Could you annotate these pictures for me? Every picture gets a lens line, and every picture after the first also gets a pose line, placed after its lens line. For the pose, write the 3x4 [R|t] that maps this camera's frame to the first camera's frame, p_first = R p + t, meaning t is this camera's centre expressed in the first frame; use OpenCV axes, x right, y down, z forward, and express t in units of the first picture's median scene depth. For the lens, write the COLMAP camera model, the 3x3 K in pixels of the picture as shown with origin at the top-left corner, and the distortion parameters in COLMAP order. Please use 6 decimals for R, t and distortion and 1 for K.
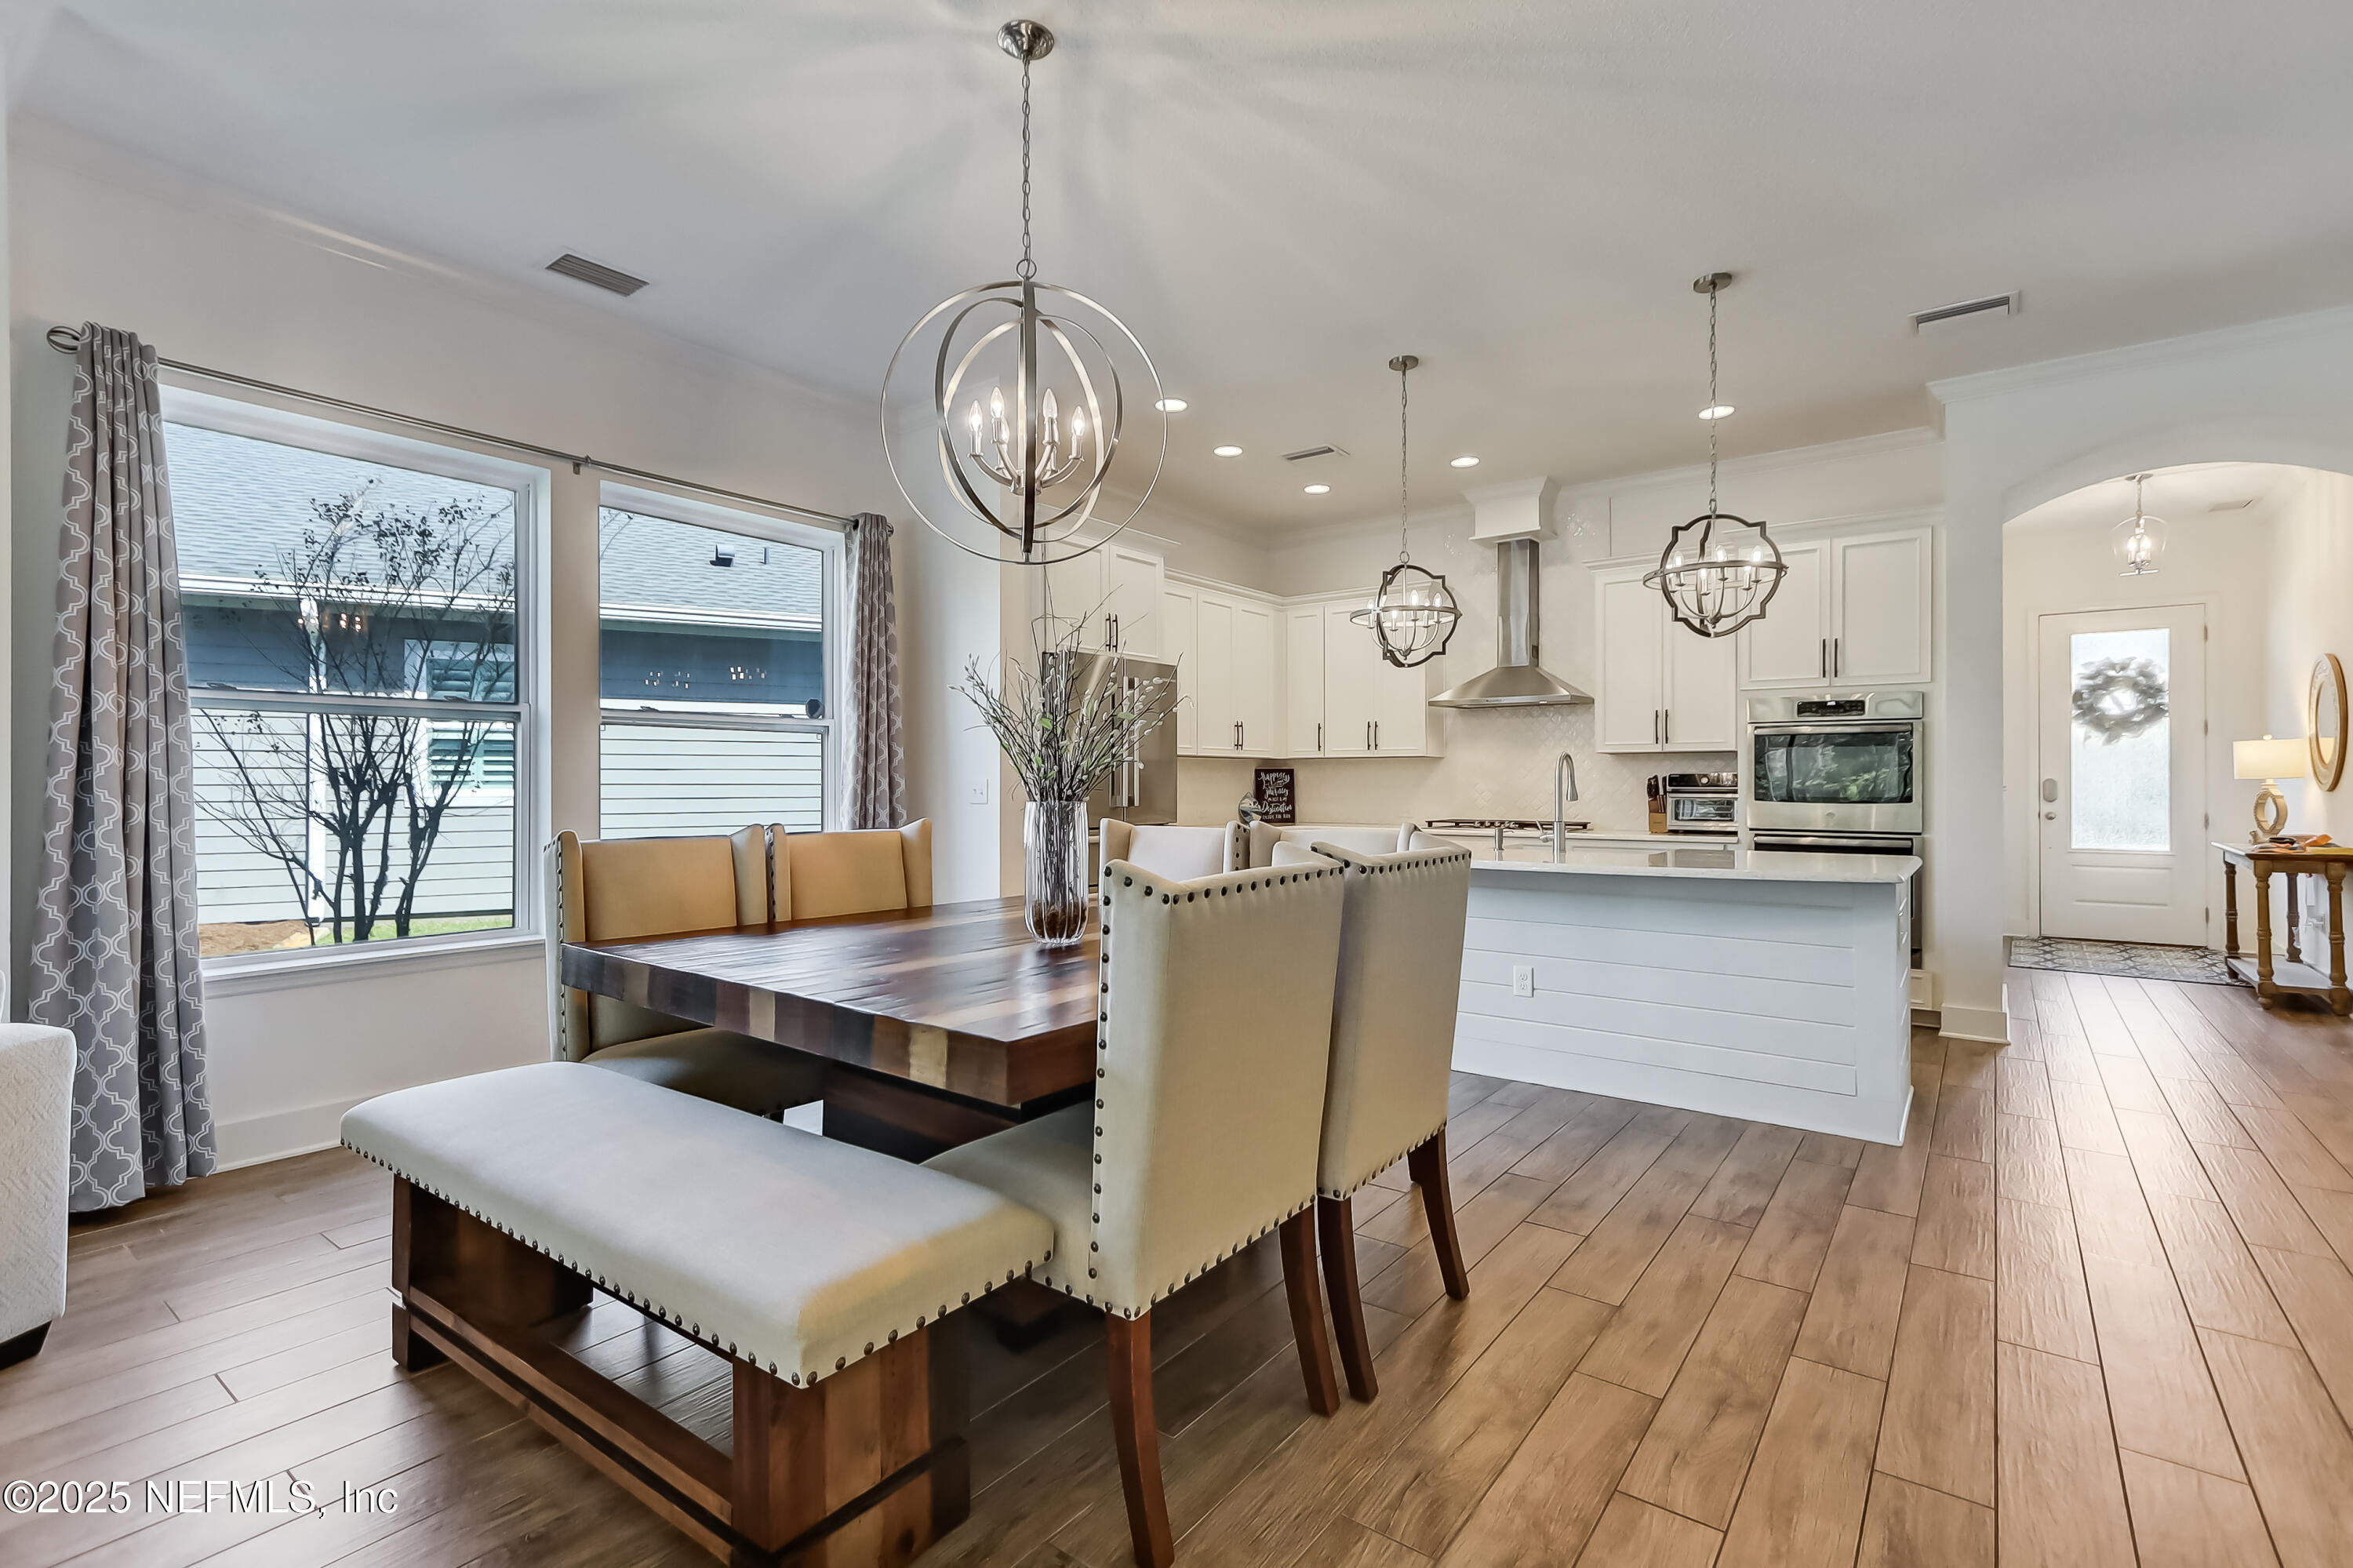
lens RADIAL K [[1090.9, 0, 1164.9], [0, 1090.9, 780.1], [0, 0, 1]] dist [0.001331, 0.002186]
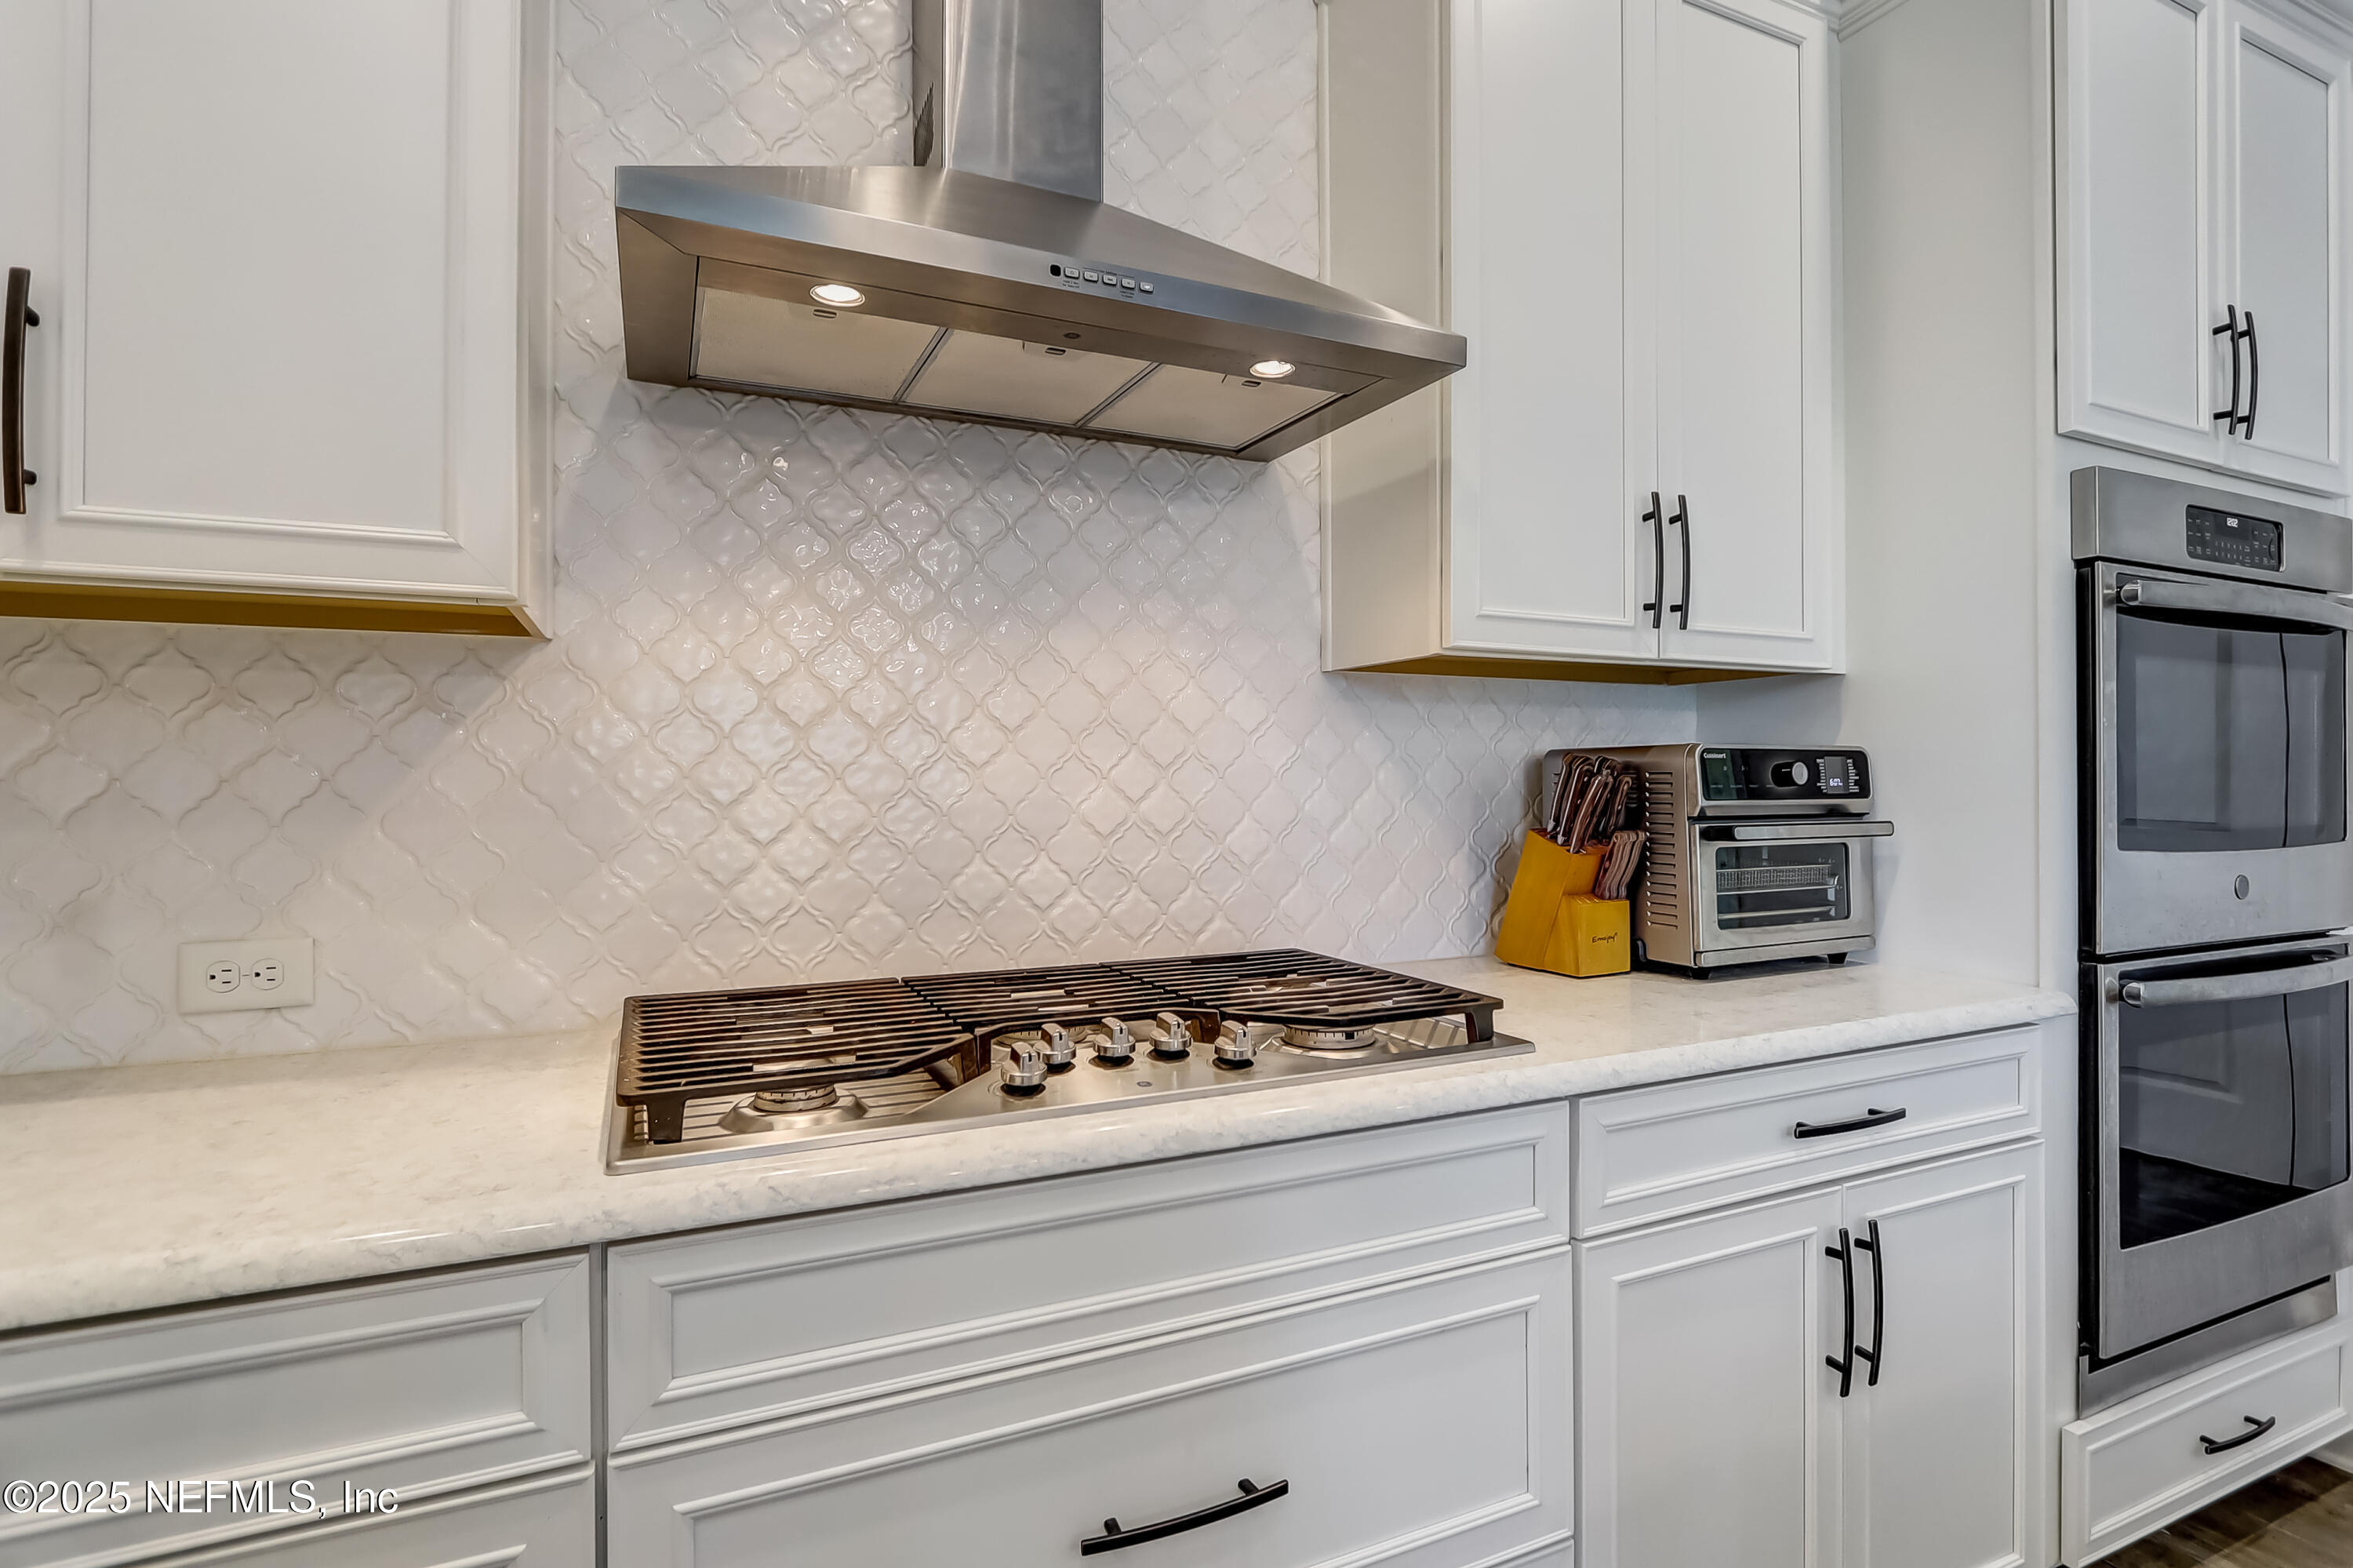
lens RADIAL K [[1090.9, 0, 1167.1], [0, 1090.9, 762.8], [0, 0, 1]] dist [0.001331, 0.002186]
pose [[0.471000, 0.008417, 0.882093, 0.207146], [-0.001131, 0.999959, -0.008938, 0.000039], [-0.882133, 0.003212, 0.470990, 1.134056]]
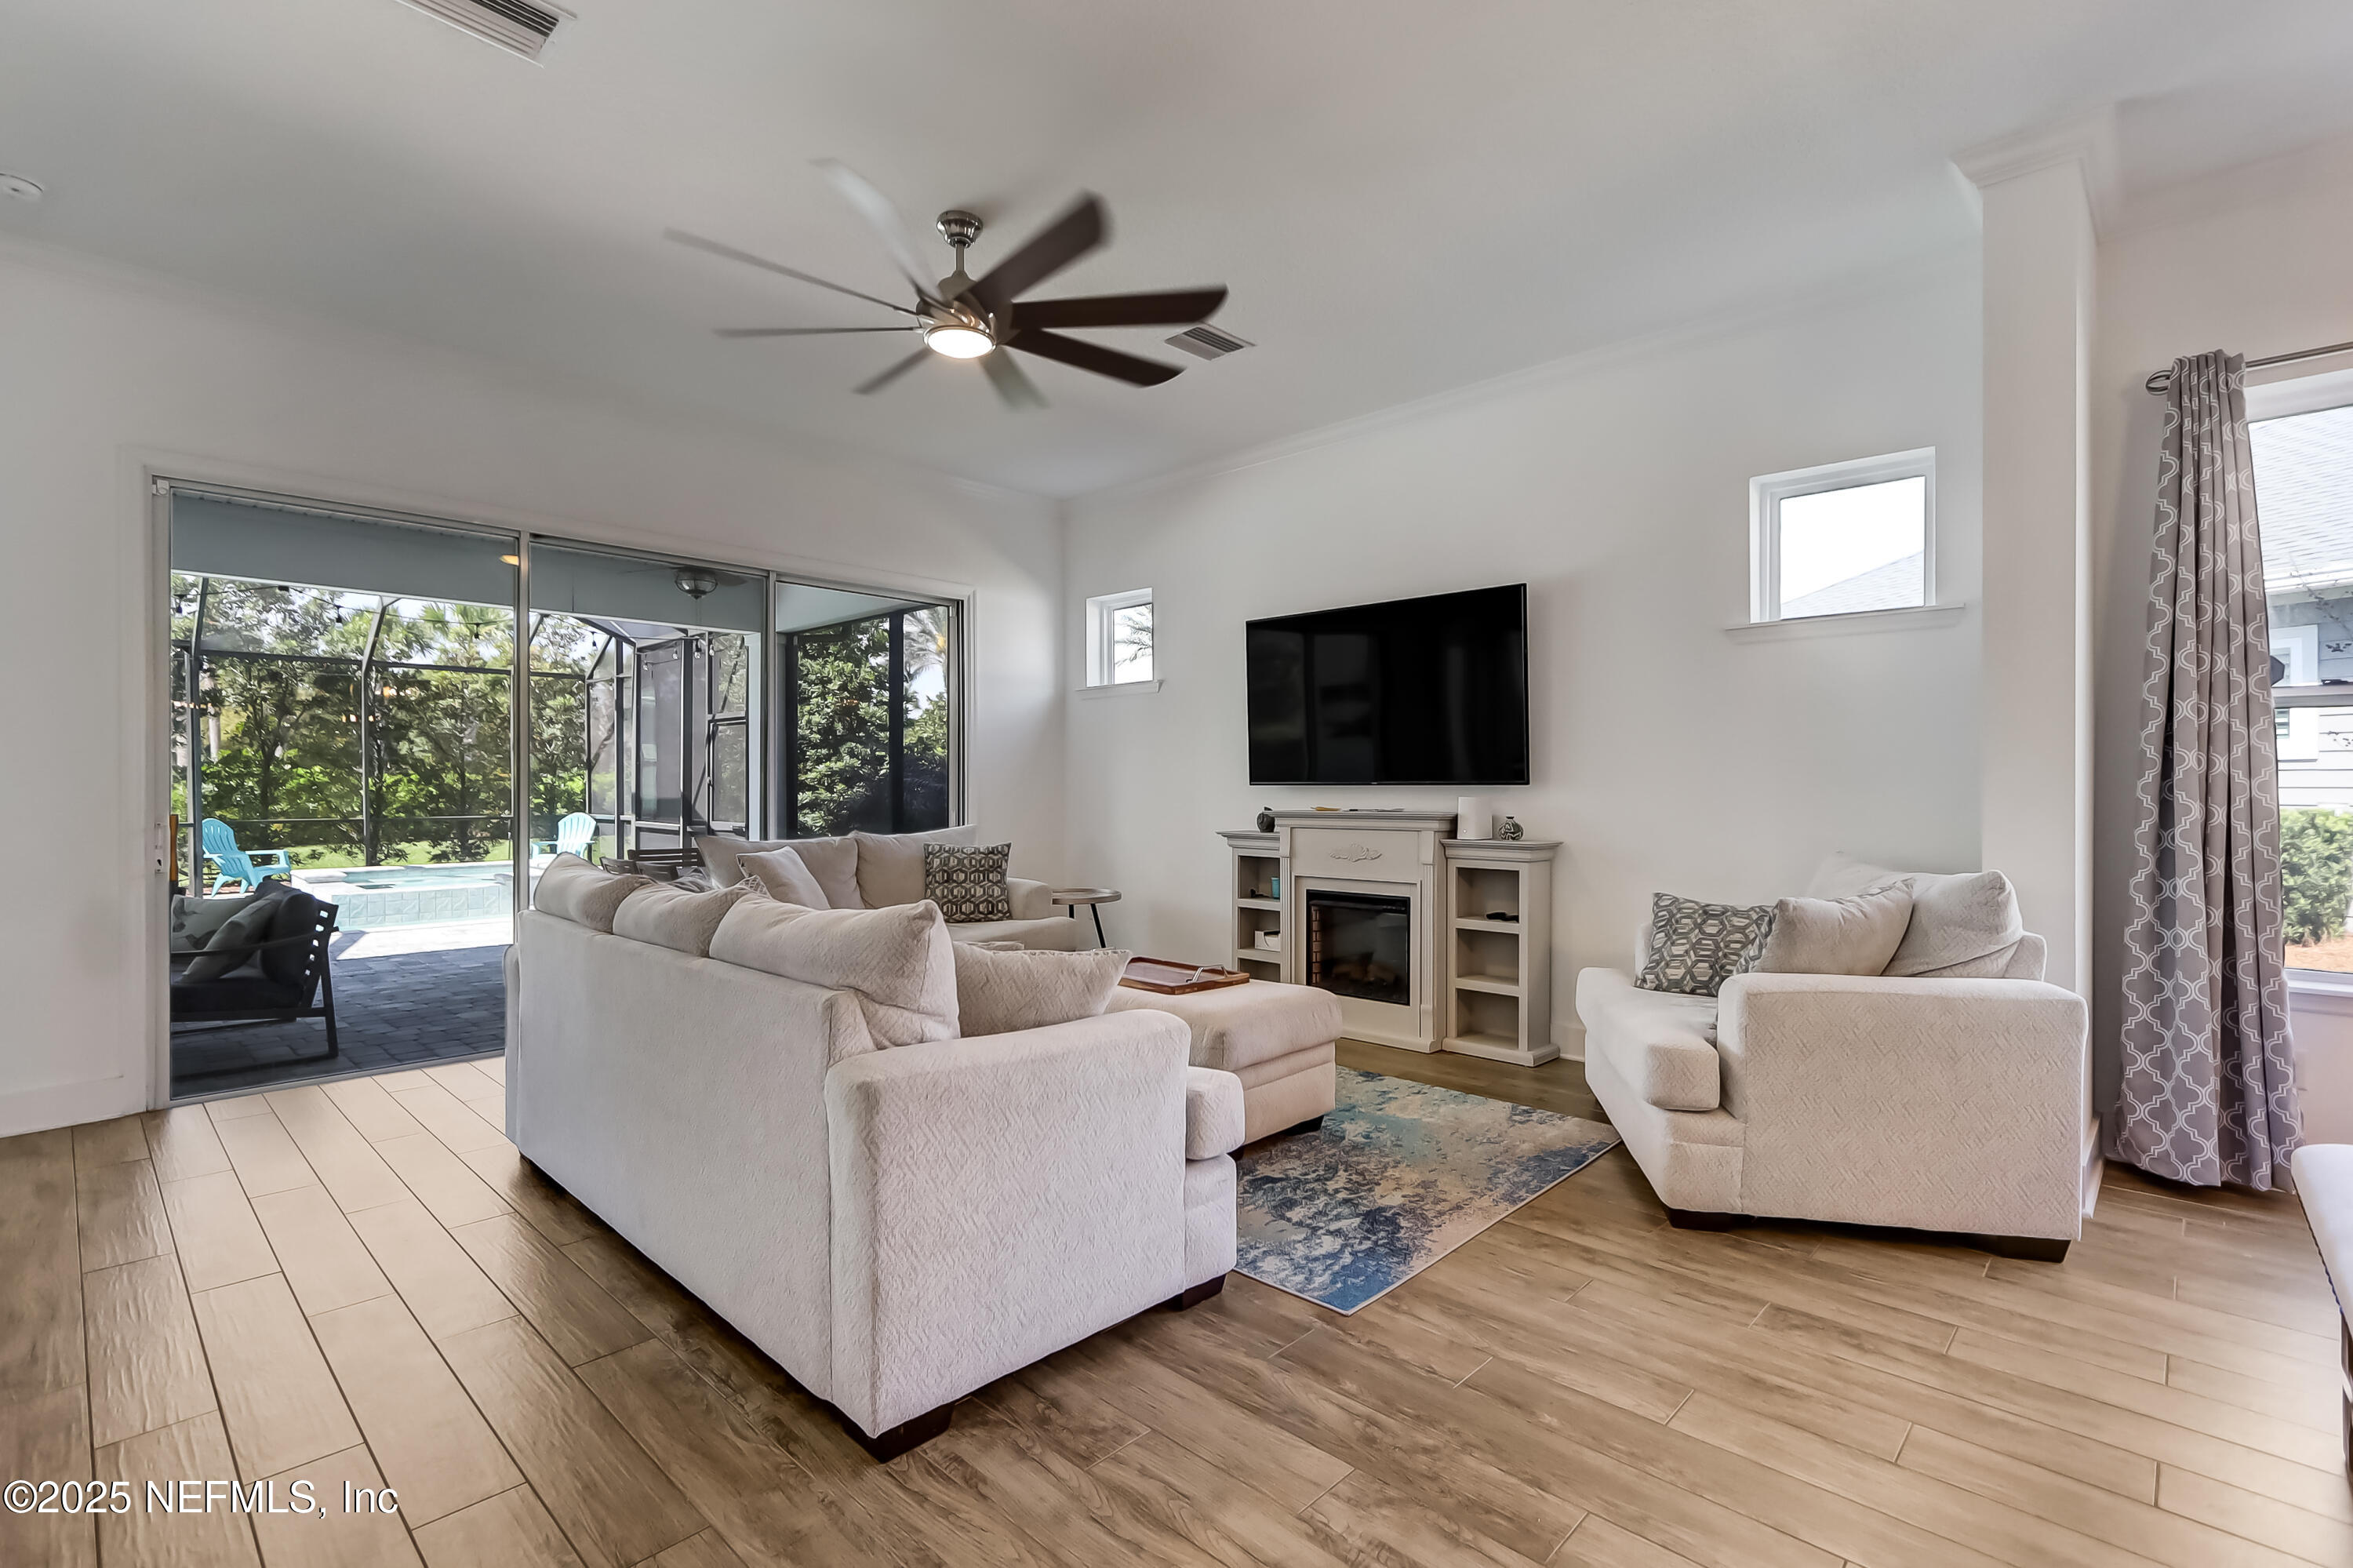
lens RADIAL K [[1090.9, 0, 1175.5], [0, 1090.9, 799.4], [0, 0, 1]] dist [0.001331, 0.002186]
pose [[-0.127292, 0.011321, -0.991801, 0.117326], [0.002290, 0.999936, 0.011120, 0.001187], [0.991863, -0.000856, -0.127310, 0.086002]]
